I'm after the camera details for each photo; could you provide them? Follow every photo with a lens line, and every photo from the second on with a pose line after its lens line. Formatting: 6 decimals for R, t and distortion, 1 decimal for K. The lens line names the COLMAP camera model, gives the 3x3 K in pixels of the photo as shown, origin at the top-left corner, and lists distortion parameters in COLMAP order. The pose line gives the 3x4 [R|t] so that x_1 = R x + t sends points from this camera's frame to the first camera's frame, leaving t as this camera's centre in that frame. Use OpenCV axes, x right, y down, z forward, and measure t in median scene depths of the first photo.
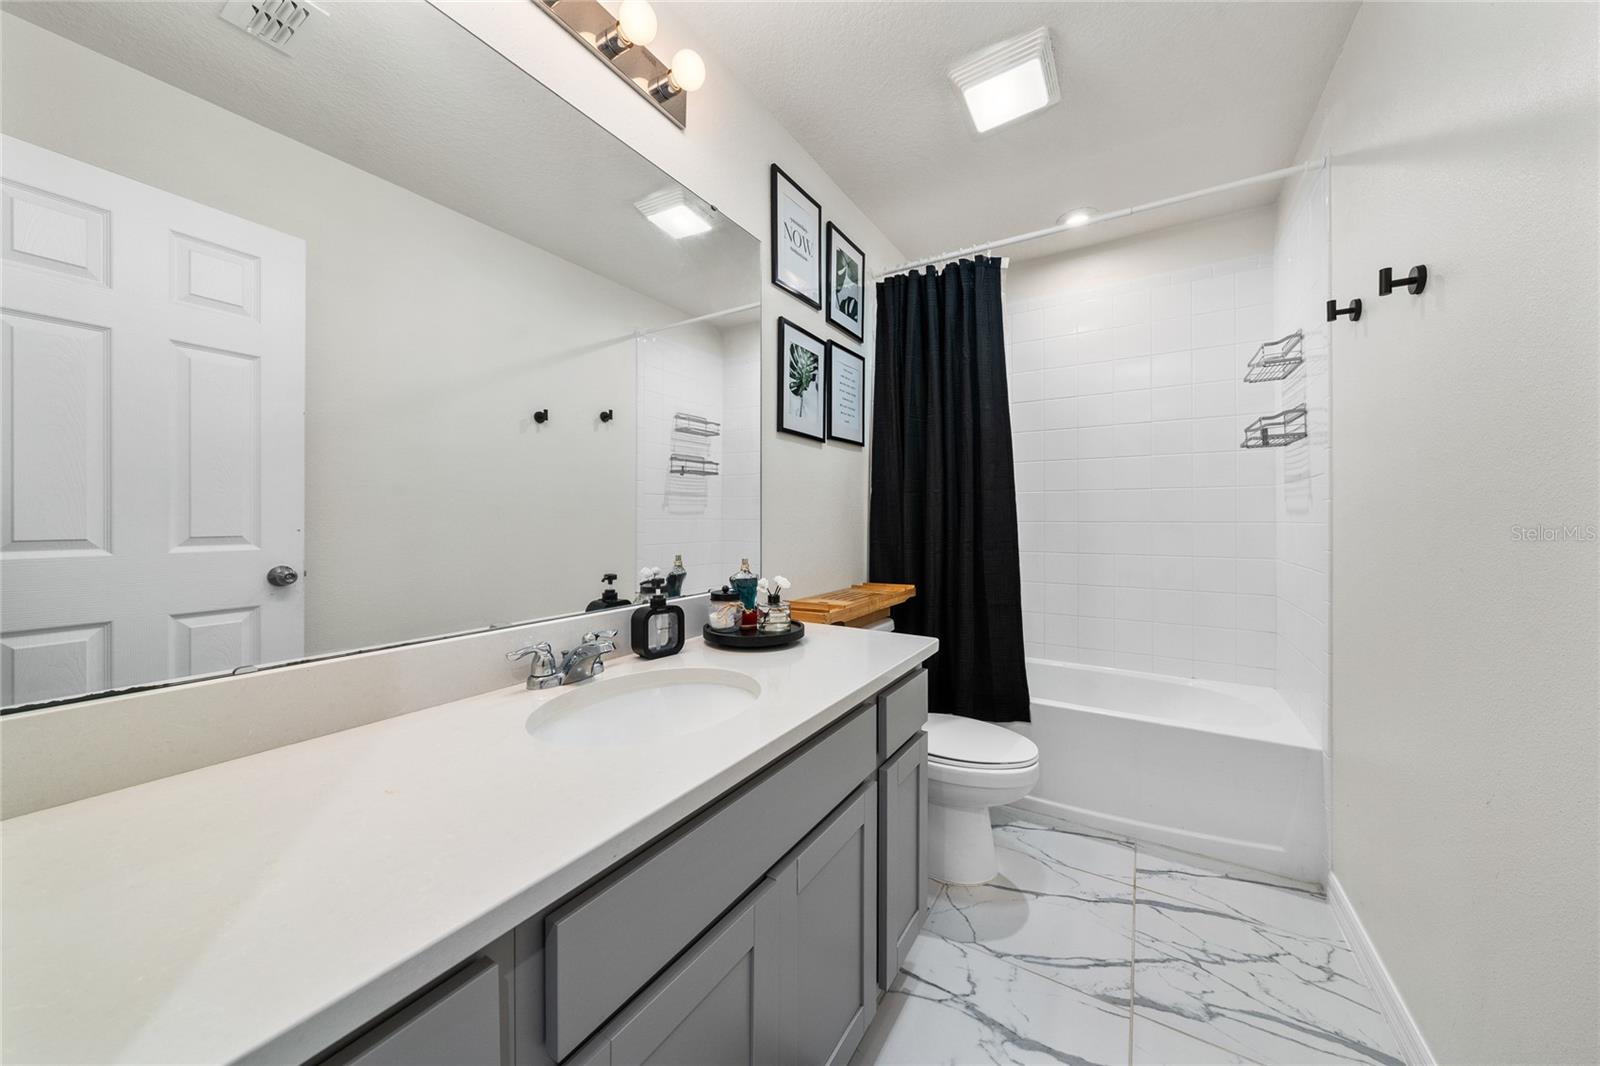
lens RADIAL K [[555.0, 0, 793.6], [0, 555.0, 523.9], [0, 0, 1]] dist [-0.003152, 0.000619]
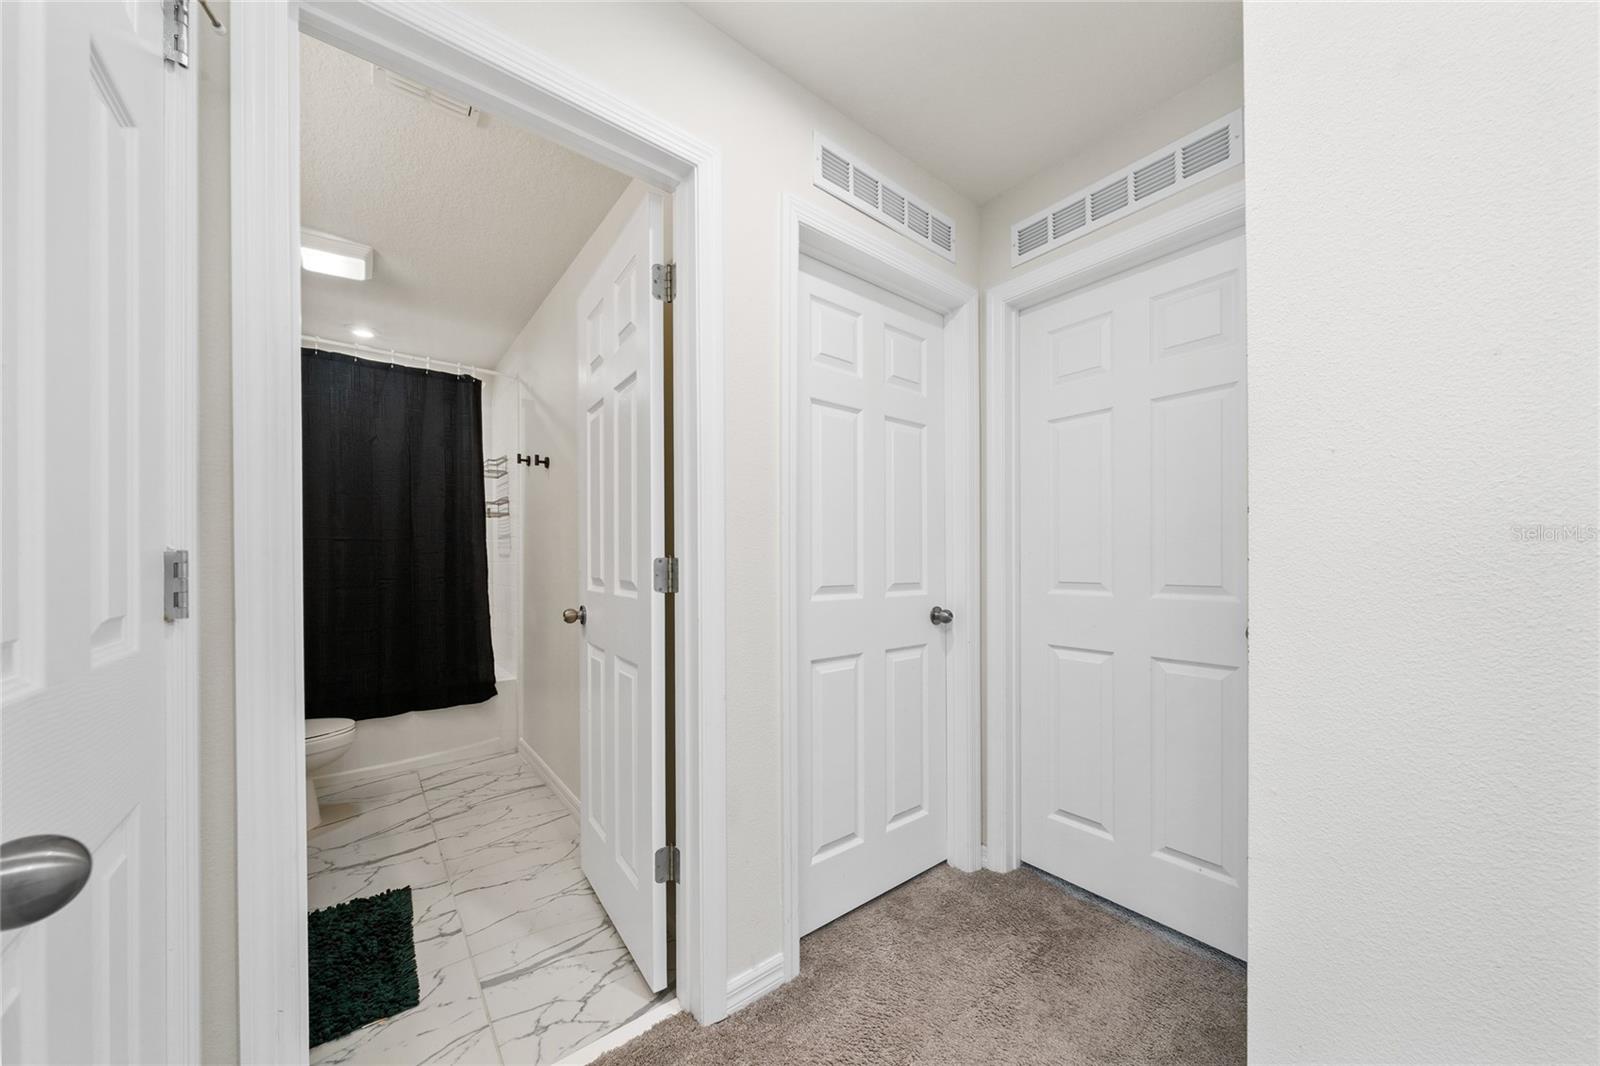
lens RADIAL K [[555.0, 0, 807.0], [0, 555.0, 563.9], [0, 0, 1]] dist [-0.003152, 0.000619]
pose [[0.322904, -0.003533, 0.946425, -0.661275], [0.003472, 0.999991, 0.002548, 0.004336], [-0.946425, 0.002463, 0.322913, -0.707924]]
